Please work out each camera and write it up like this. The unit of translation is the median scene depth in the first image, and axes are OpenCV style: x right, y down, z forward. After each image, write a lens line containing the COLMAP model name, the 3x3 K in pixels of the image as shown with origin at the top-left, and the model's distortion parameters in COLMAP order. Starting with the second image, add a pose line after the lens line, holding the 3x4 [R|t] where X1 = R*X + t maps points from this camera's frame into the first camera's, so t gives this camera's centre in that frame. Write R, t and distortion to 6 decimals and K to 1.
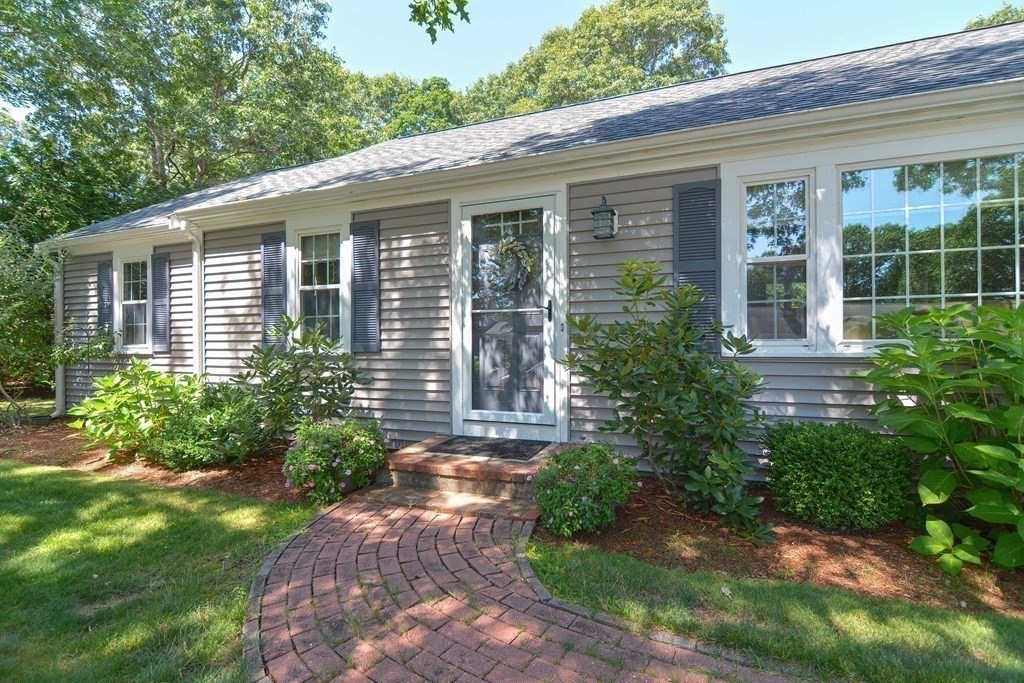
lens RADIAL K [[495.1, 0, 518.7], [0, 495.1, 356.0], [0, 0, 1]] dist [-0.000531, -0.007205]
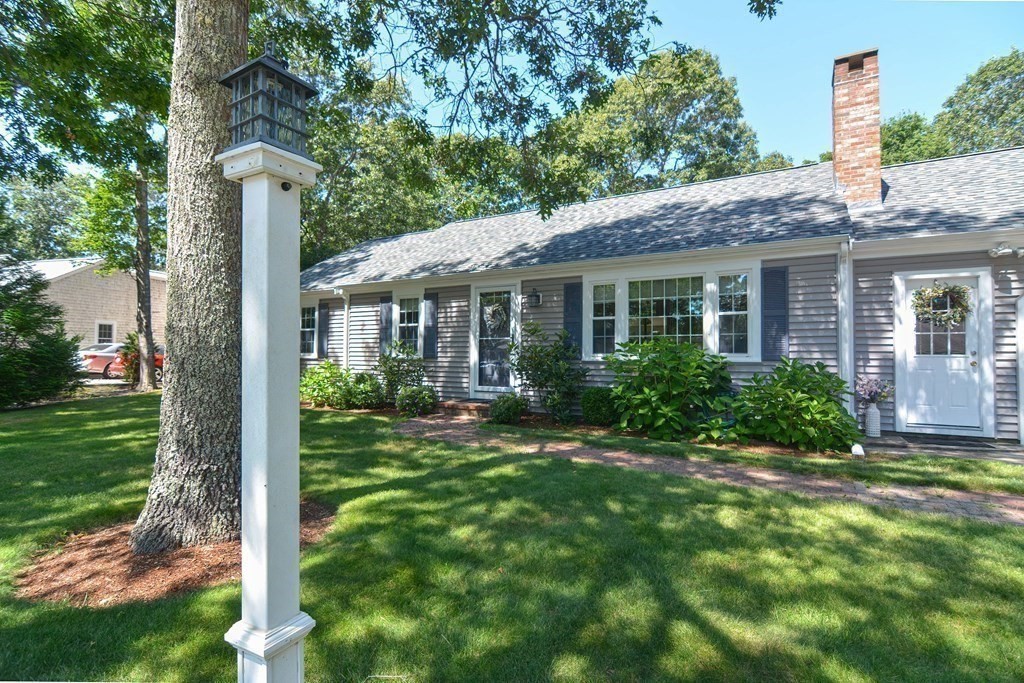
lens RADIAL K [[495.1, 0, 511.4], [0, 495.1, 337.3], [0, 0, 1]] dist [-0.000531, -0.007205]
pose [[0.989146, 0.005770, -0.146820, 0.295839], [-0.015508, 0.997747, -0.065267, 0.032012], [0.146113, 0.066836, 0.987008, -0.892244]]
